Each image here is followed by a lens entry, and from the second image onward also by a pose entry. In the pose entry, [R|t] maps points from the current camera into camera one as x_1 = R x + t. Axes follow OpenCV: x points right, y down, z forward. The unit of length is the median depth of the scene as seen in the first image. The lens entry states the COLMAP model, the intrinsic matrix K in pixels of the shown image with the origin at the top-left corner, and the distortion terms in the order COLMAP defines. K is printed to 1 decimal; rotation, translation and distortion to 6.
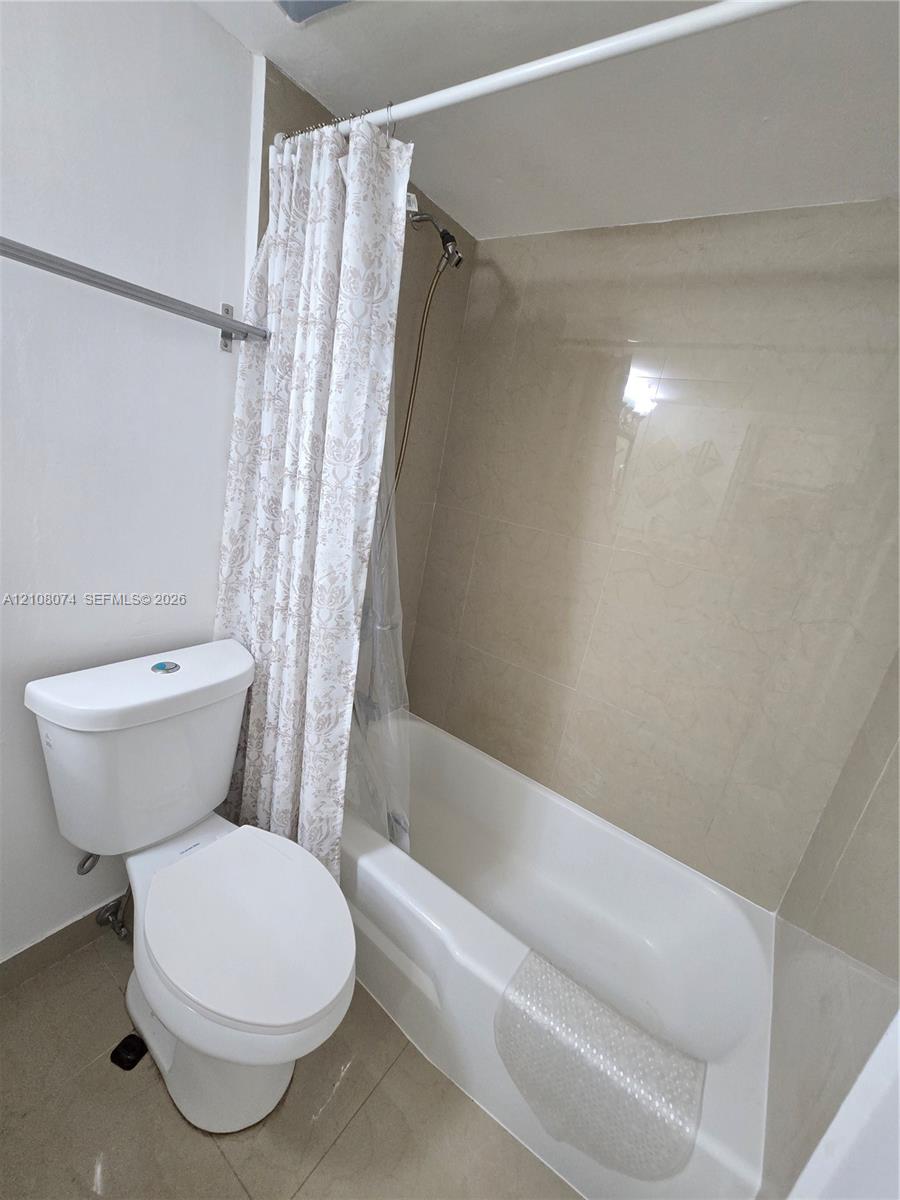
lens RADIAL K [[489.6, 0, 451.5], [0, 489.6, 599.5], [0, 0, 1]] dist [0.002338, -0.000076]
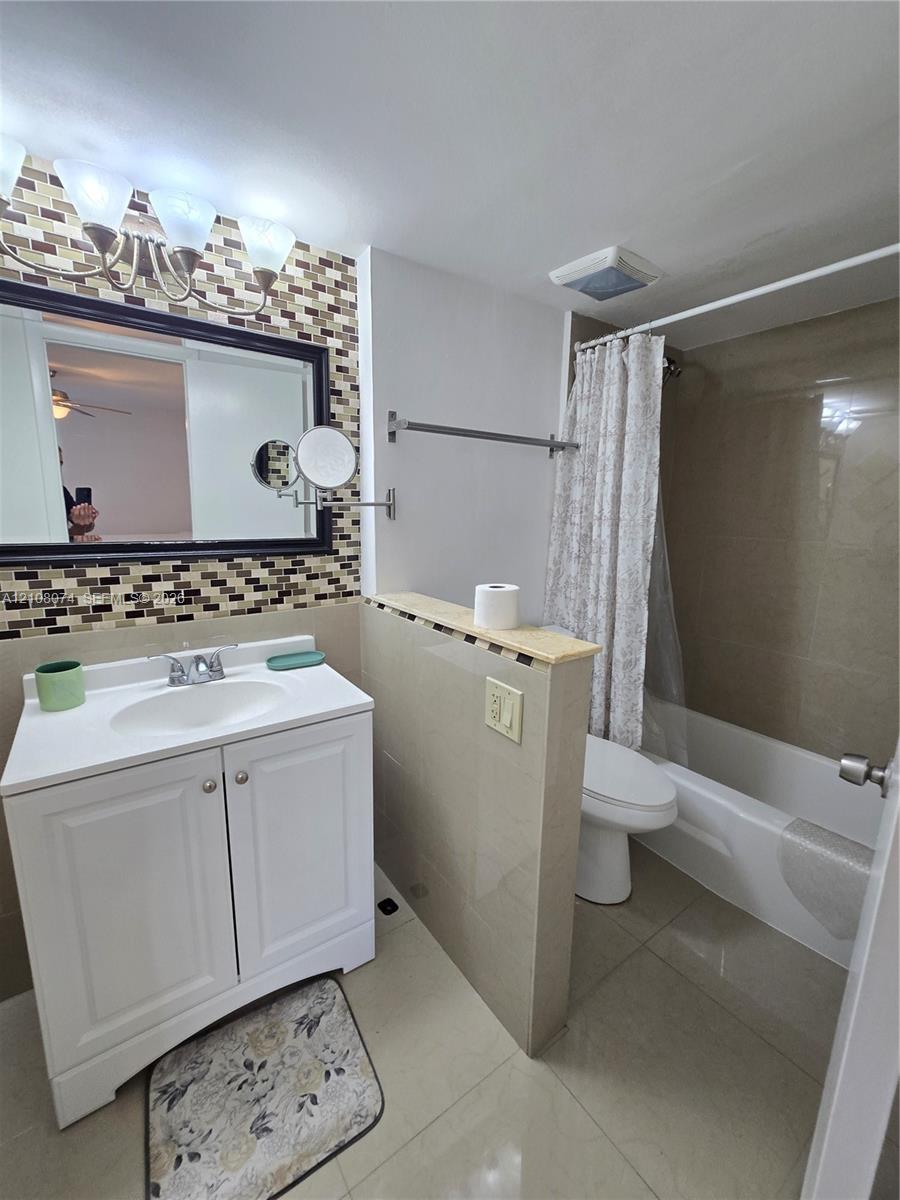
lens RADIAL K [[489.6, 0, 449.5], [0, 489.6, 600.7], [0, 0, 1]] dist [0.002338, -0.000076]
pose [[0.934558, -0.092483, -0.343582, -0.250824], [0.048464, 0.989717, -0.134581, 0.246584], [0.352496, 0.109122, 0.929429, -0.784923]]
